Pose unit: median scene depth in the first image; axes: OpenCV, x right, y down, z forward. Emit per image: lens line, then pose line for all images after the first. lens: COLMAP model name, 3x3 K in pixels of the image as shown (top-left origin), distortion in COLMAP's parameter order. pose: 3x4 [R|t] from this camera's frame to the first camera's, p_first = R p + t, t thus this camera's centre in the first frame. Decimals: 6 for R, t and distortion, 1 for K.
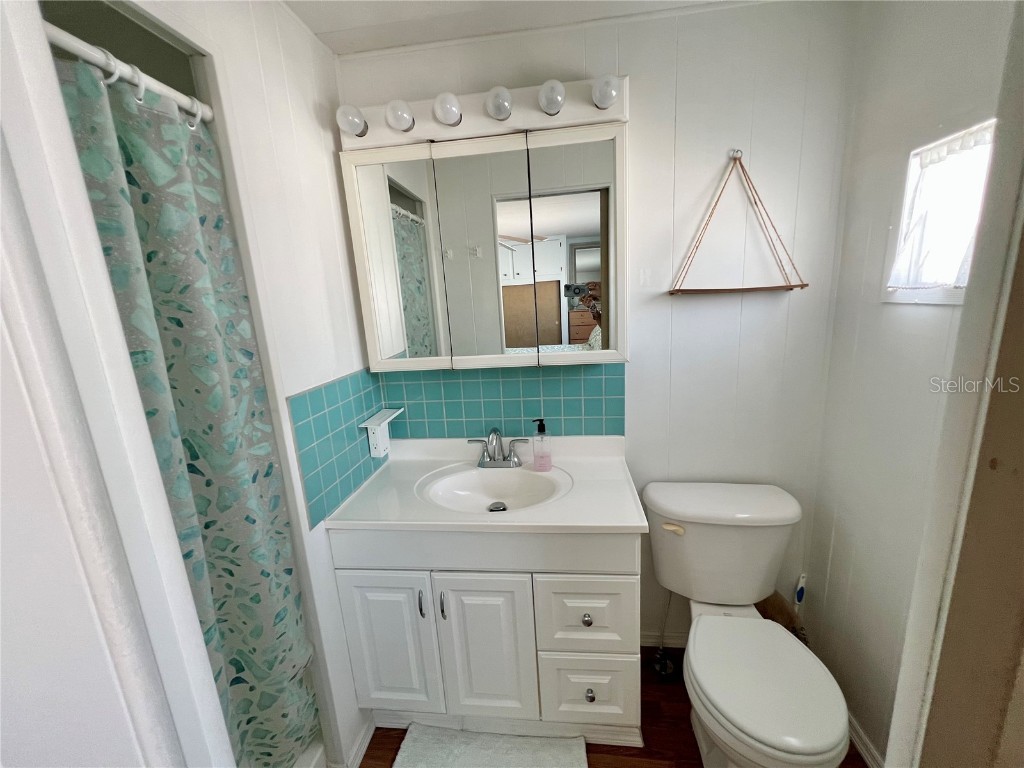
lens RADIAL K [[410.0, 0, 514.1], [0, 410.0, 384.1], [0, 0, 1]] dist [-0.004228, 0.001182]
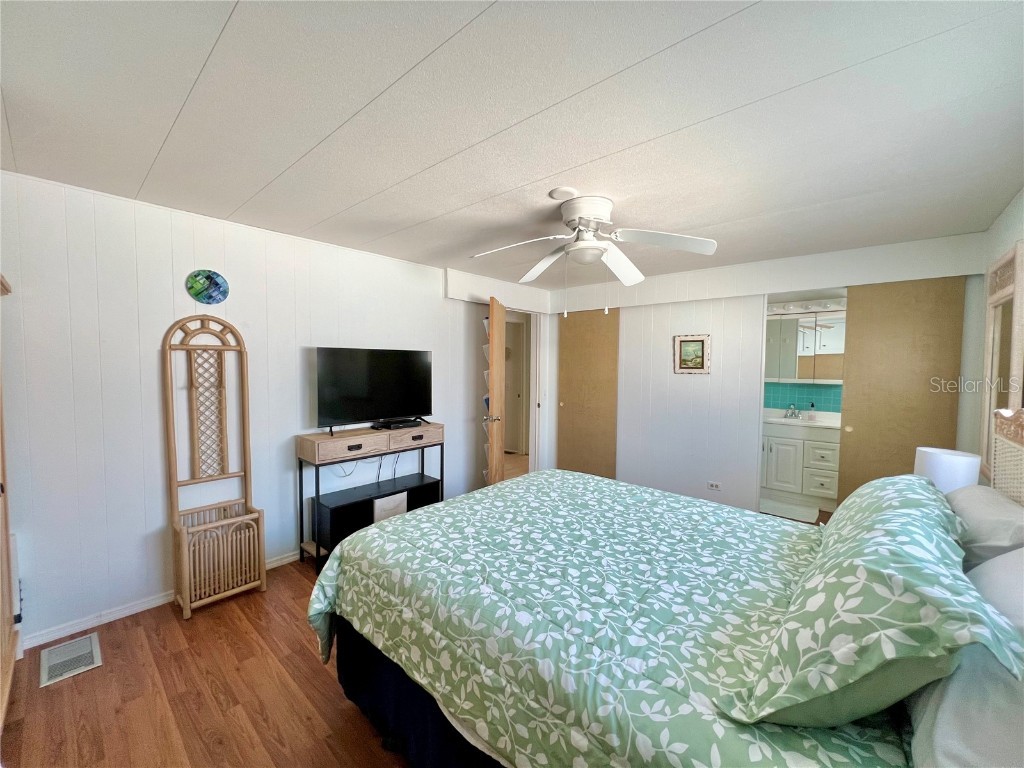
lens RADIAL K [[410.0, 0, 517.9], [0, 410.0, 381.0], [0, 0, 1]] dist [-0.004228, 0.001182]
pose [[0.819135, 0.090484, -0.566419, -0.015778], [-0.178196, 0.978762, -0.101346, 0.578740], [0.545220, 0.183950, 0.817862, -2.435705]]
